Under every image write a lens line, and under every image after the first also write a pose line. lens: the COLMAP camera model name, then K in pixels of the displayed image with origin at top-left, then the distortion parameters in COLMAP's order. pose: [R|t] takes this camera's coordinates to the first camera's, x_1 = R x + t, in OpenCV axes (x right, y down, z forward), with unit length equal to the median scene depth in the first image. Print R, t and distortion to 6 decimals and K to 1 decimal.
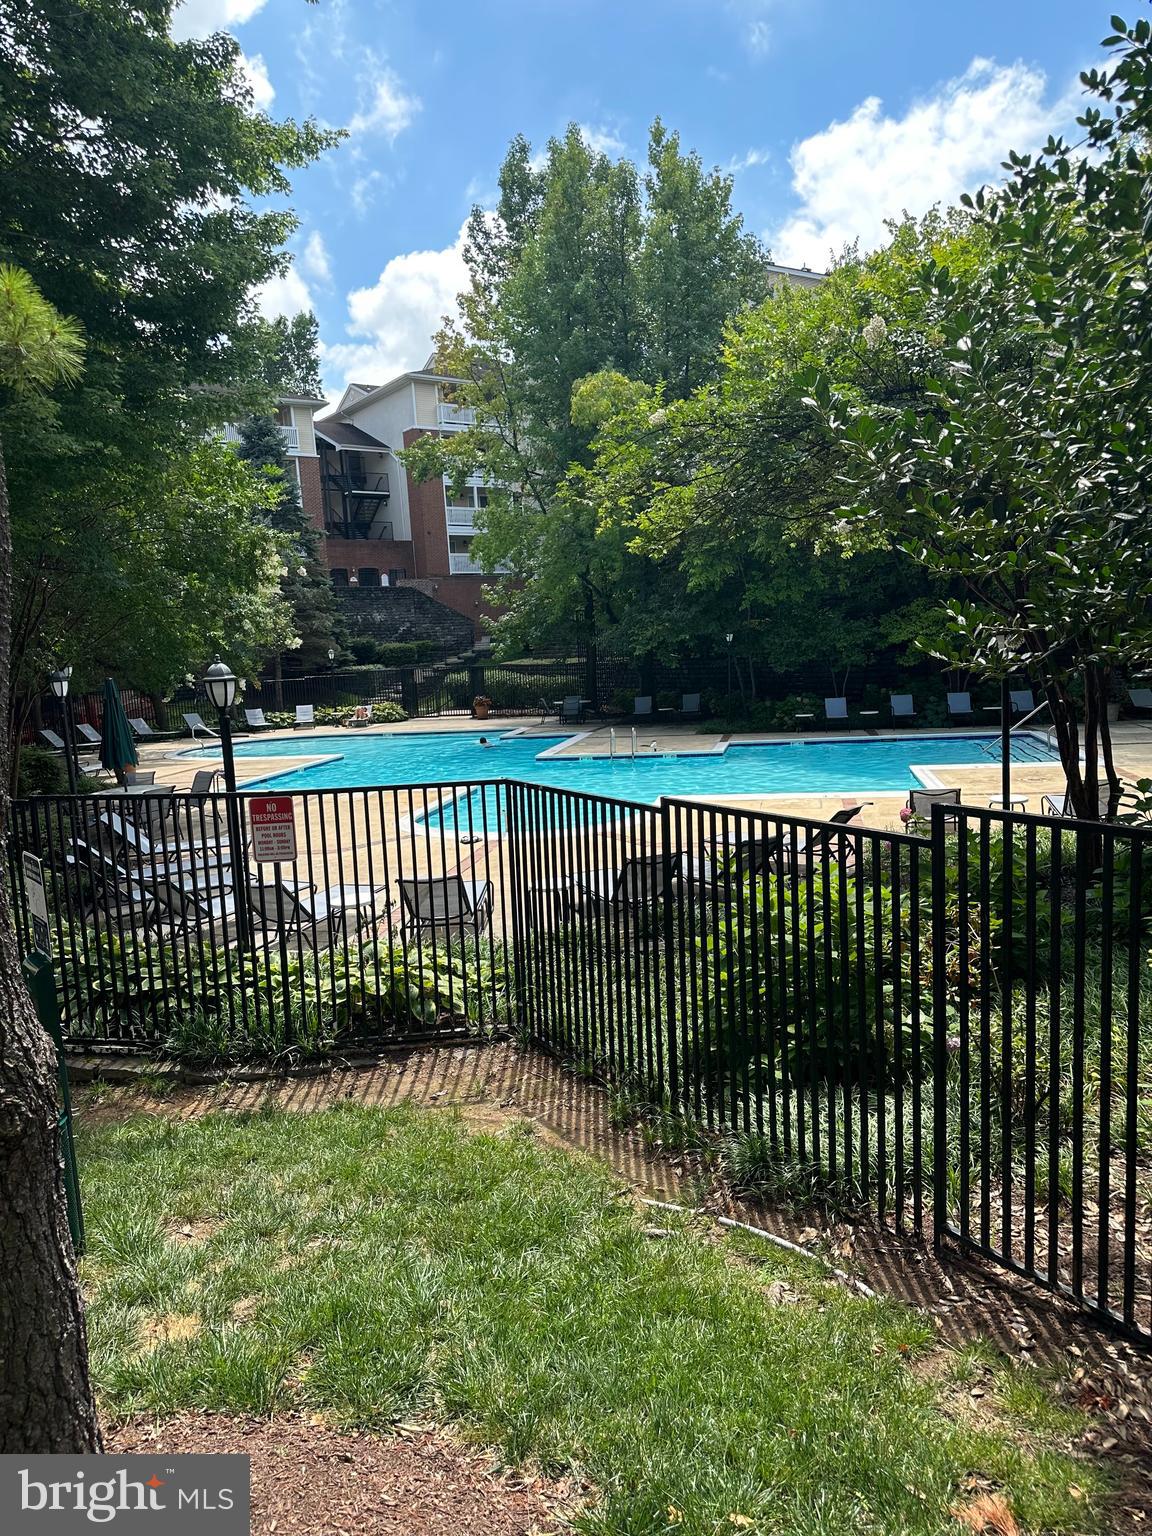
lens RADIAL K [[1085.4, 0, 597.7], [0, 1085.4, 788.5], [0, 0, 1]] dist [0.030662, -0.026506]
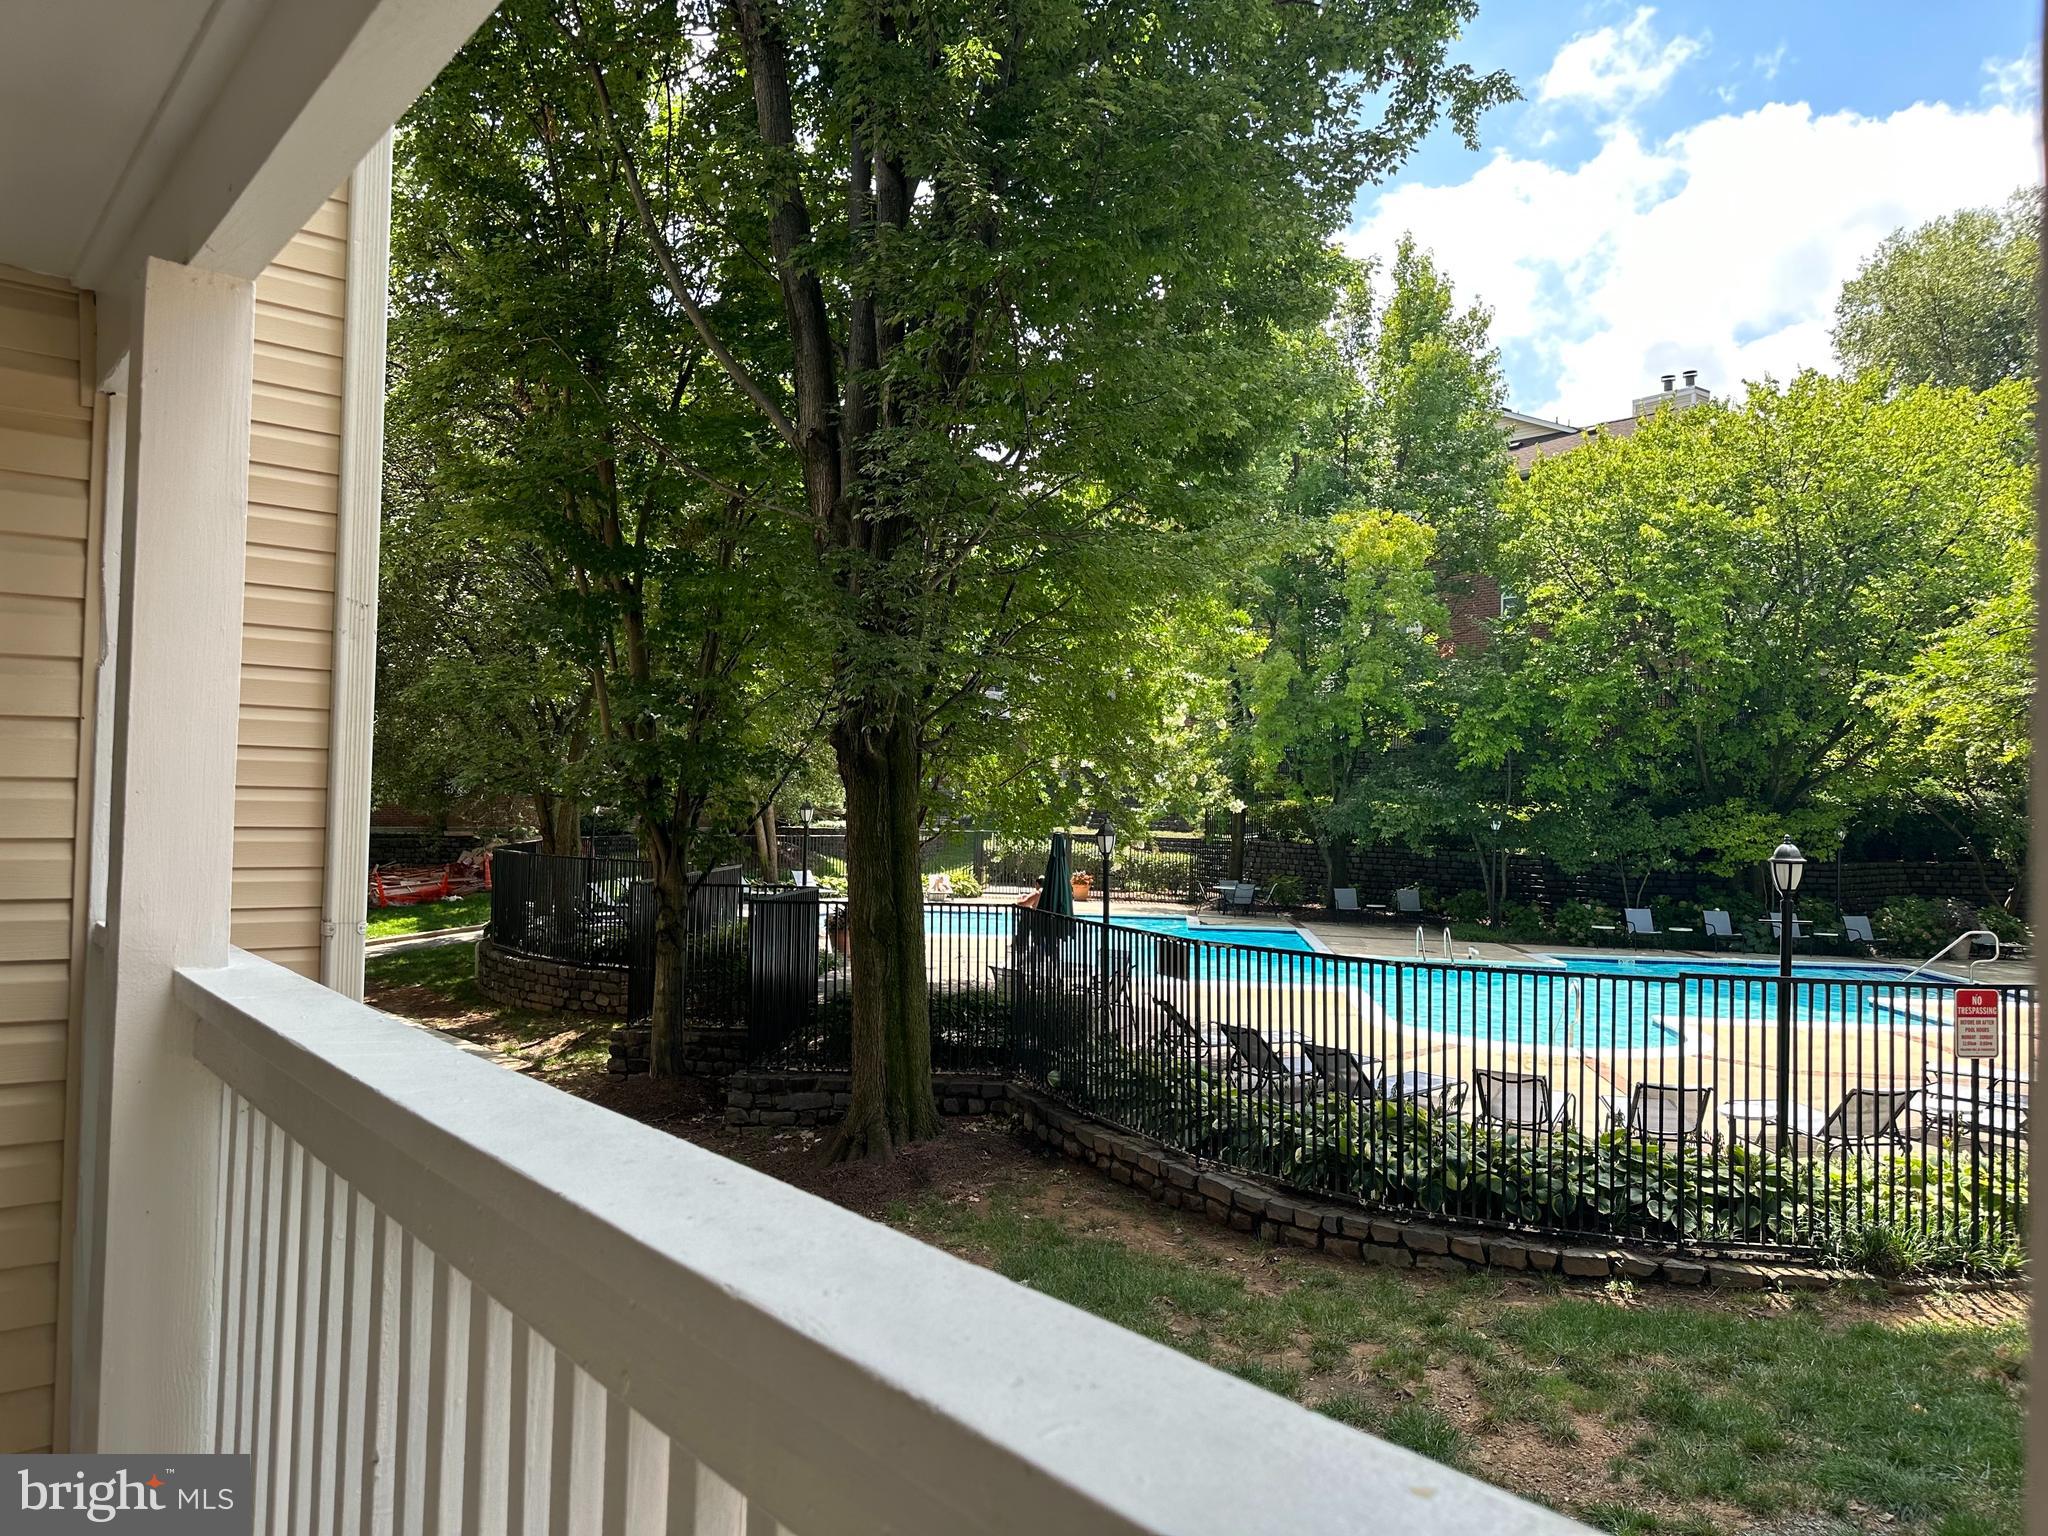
lens RADIAL K [[1447.3, 0, 1033.0], [0, 1447.3, 769.0], [0, 0, 1]] dist [0.030662, -0.026506]
pose [[0.993970, 0.075430, 0.079589, -0.323200], [-0.061692, 0.984727, -0.162812, 0.020007], [-0.090654, 0.156921, 0.983442, -0.060941]]
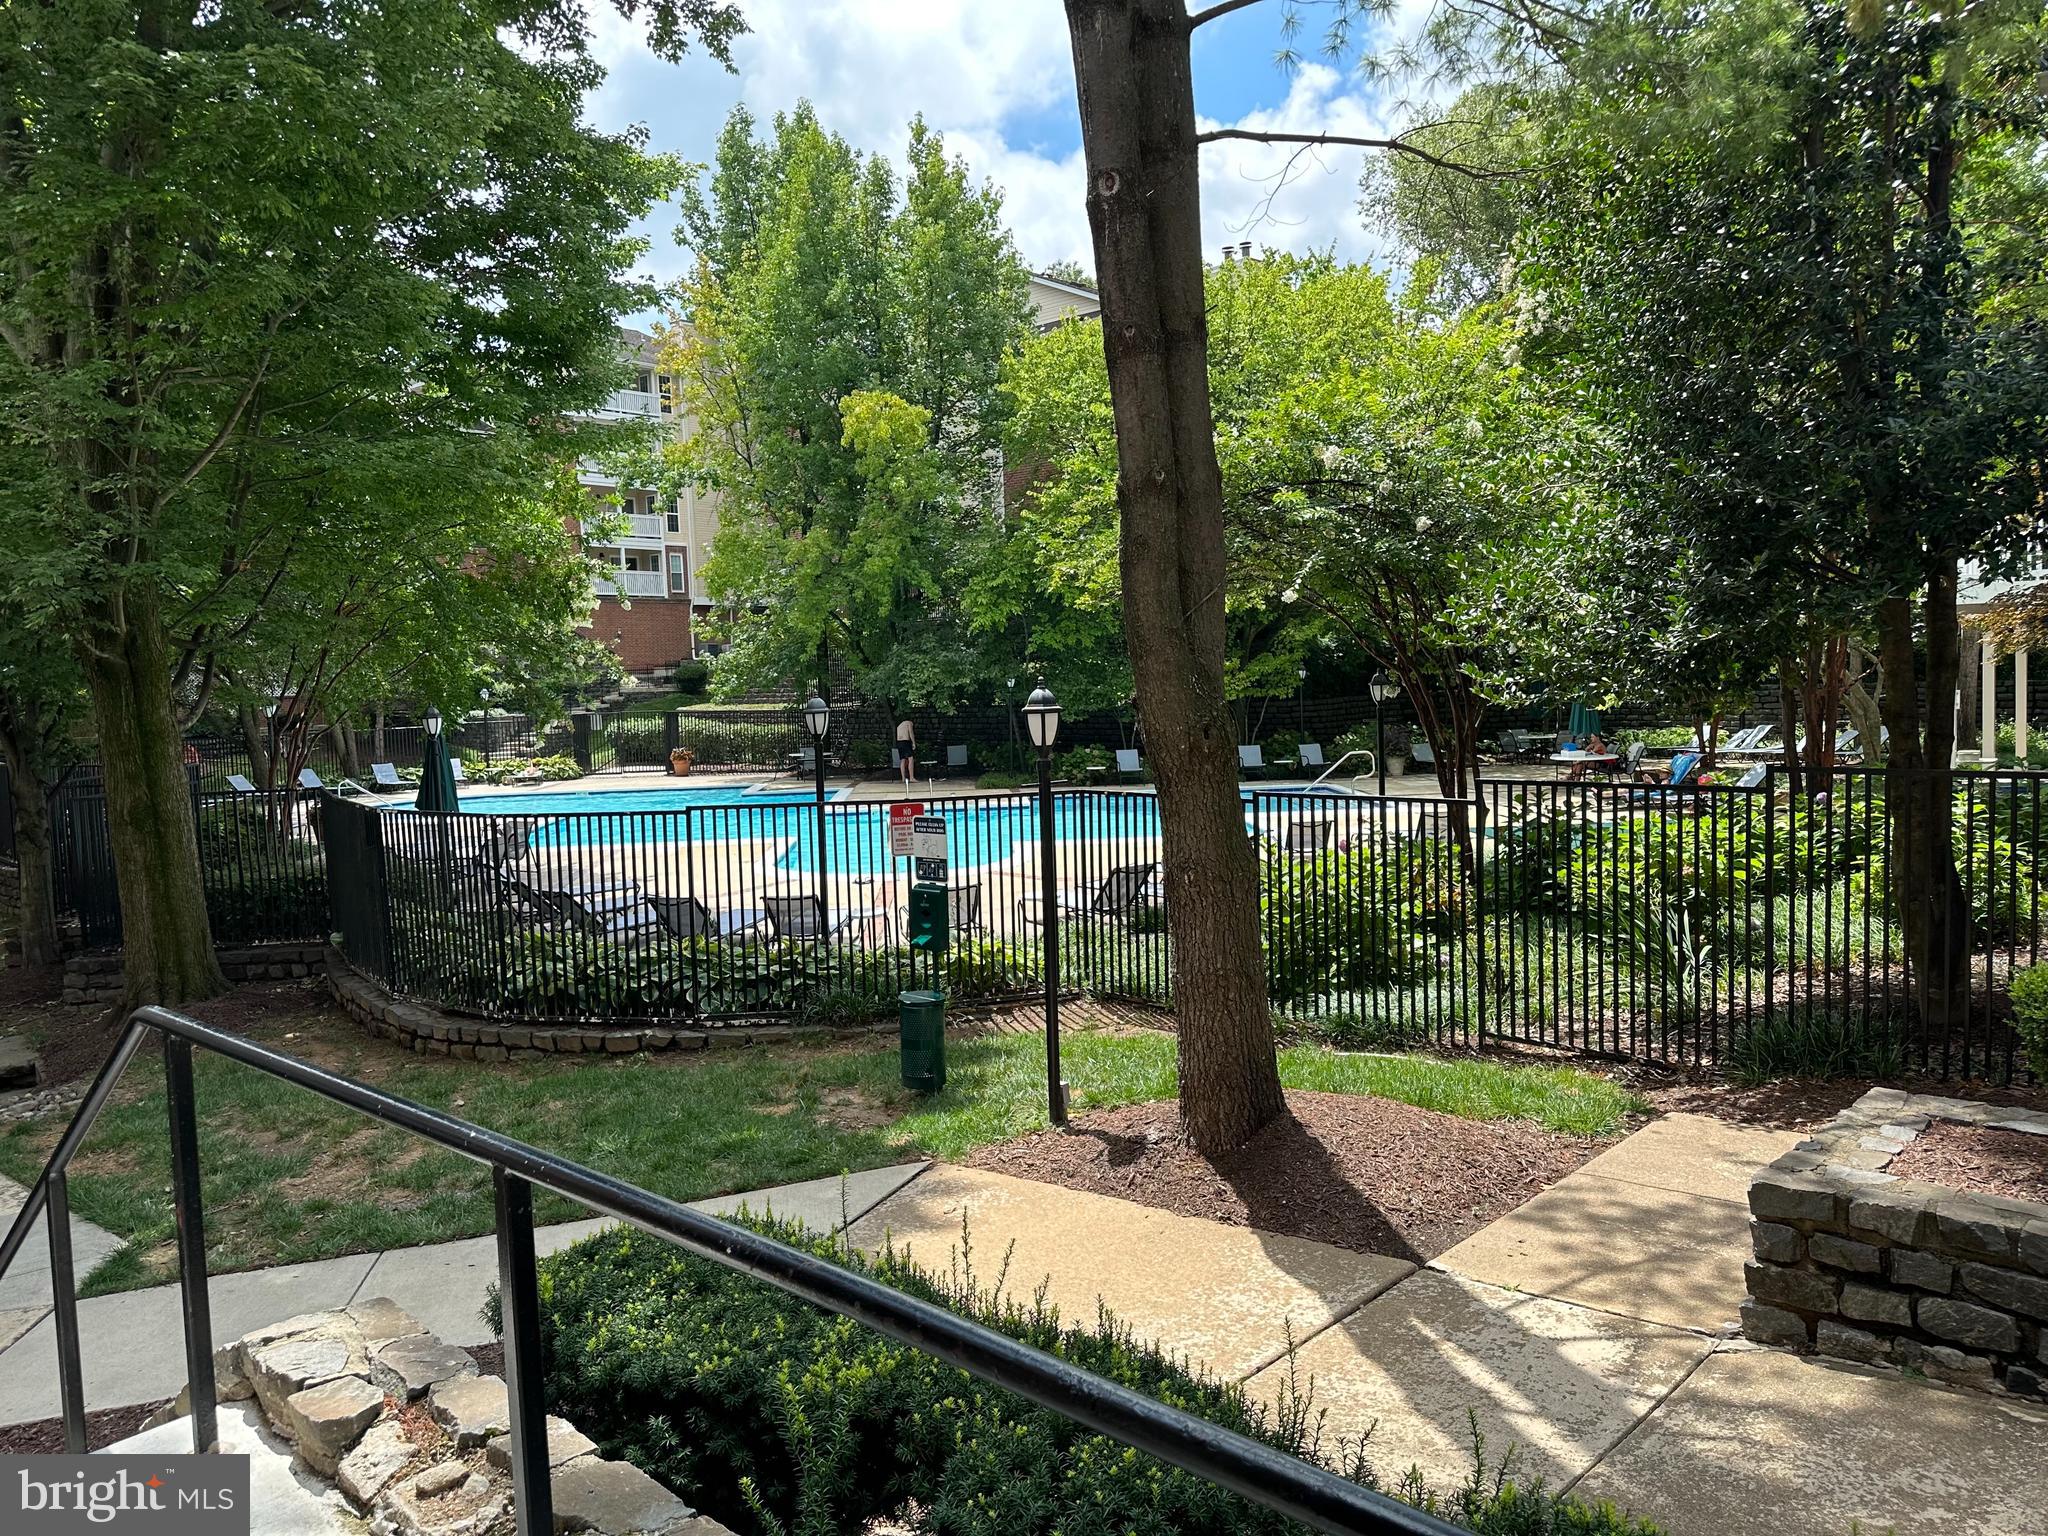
lens RADIAL K [[1447.3, 0, 1027.6], [0, 1447.3, 764.7], [0, 0, 1]] dist [0.030662, -0.026506]
pose [[0.973618, 0.003417, 0.228159, -0.140120], [0.015115, 0.996726, -0.079431, 0.025084], [-0.227683, 0.080784, 0.970378, -0.167815]]
